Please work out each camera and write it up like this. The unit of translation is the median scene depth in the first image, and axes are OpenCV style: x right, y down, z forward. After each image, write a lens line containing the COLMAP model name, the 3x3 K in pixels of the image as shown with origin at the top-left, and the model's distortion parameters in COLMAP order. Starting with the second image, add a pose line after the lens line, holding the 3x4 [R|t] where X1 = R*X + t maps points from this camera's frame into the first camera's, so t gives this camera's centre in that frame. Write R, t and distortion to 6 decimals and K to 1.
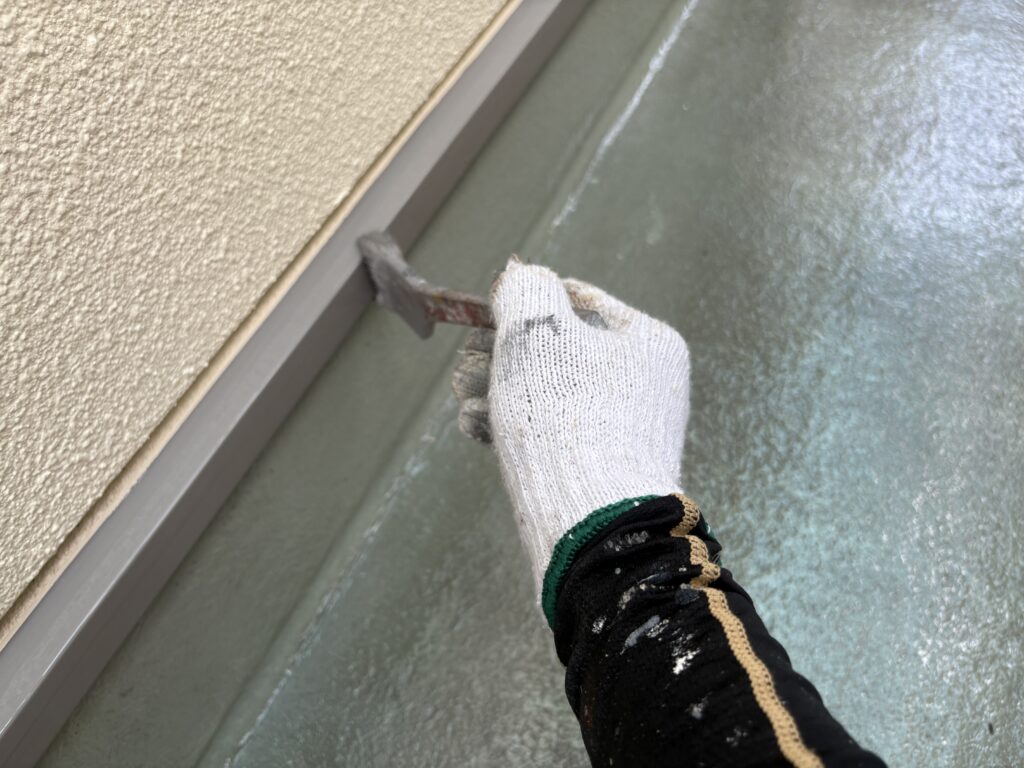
lens RADIAL K [[775.3, 0, 552.8], [0, 775.3, 367.5], [0, 0, 1]] dist [0.048254, -0.063987]
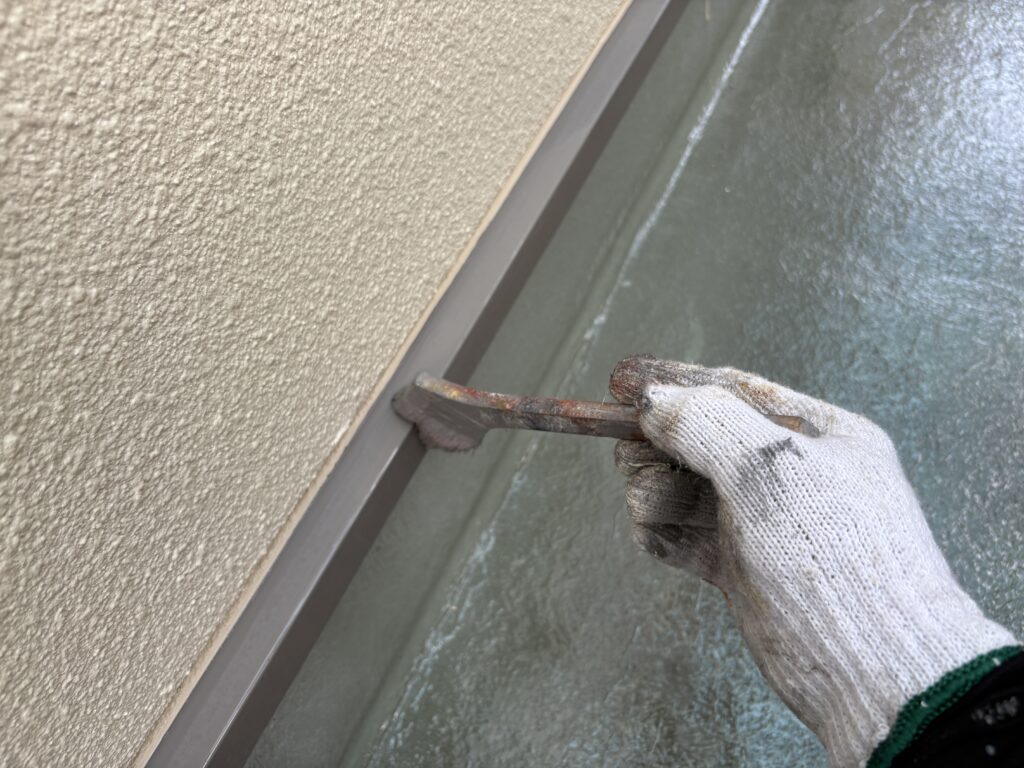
lens RADIAL K [[775.3, 0, 552.8], [0, 775.3, 367.5], [0, 0, 1]] dist [0.048254, -0.063987]
pose [[0.998713, -0.012027, -0.049276, 0.021768], [0.014381, 0.998757, 0.047714, -0.444551], [0.048641, -0.048361, 0.997645, 0.172496]]
